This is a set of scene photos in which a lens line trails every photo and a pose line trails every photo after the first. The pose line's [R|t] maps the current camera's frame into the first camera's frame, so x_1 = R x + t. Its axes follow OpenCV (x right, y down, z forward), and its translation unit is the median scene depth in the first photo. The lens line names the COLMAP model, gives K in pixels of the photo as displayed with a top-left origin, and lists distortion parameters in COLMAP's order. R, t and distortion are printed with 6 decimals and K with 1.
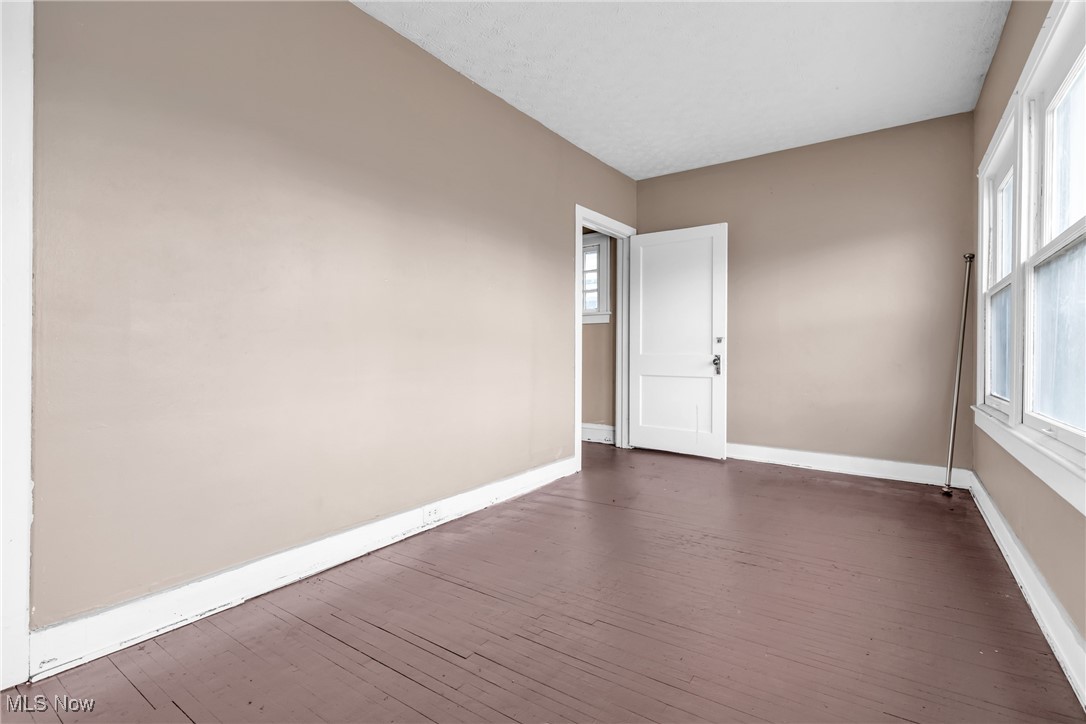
lens RADIAL K [[503.8, 0, 543.0], [0, 503.8, 362.0], [0, 0, 1]] dist [0.000962, 0.000103]
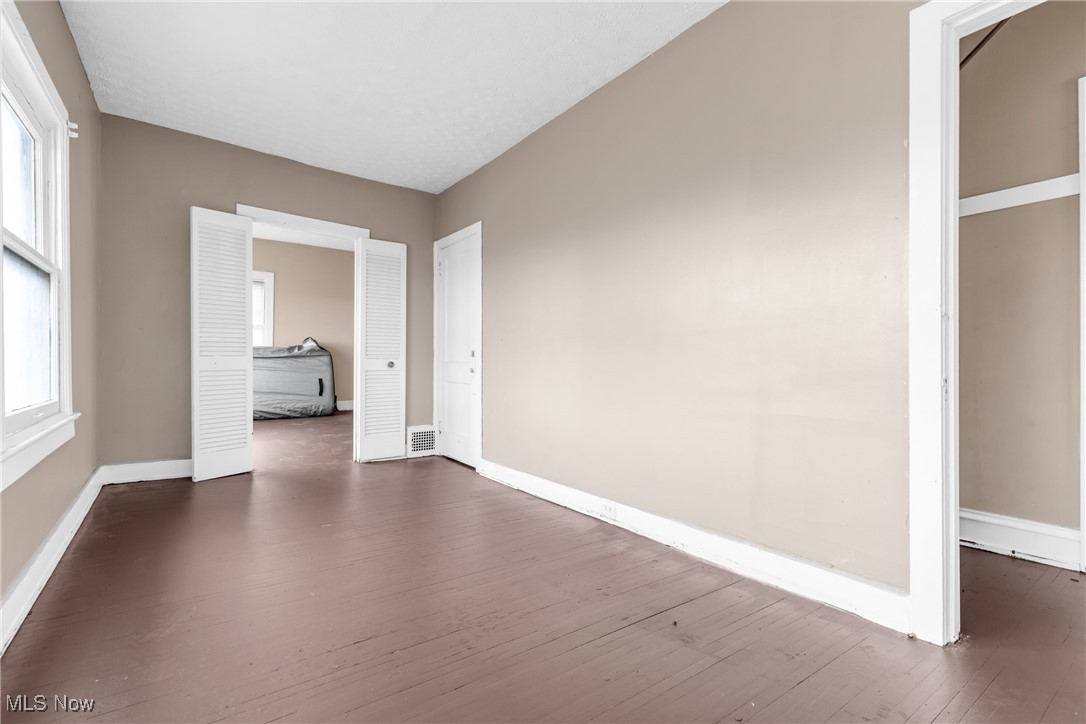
lens RADIAL K [[503.8, 0, 543.0], [0, 503.8, 362.0], [0, 0, 1]] dist [0.000962, 0.000103]
pose [[-0.340843, 0.000823, -0.940120, 0.830487], [-0.013005, 0.999900, 0.005590, -0.017831], [0.940030, 0.014131, -0.340798, 1.218271]]
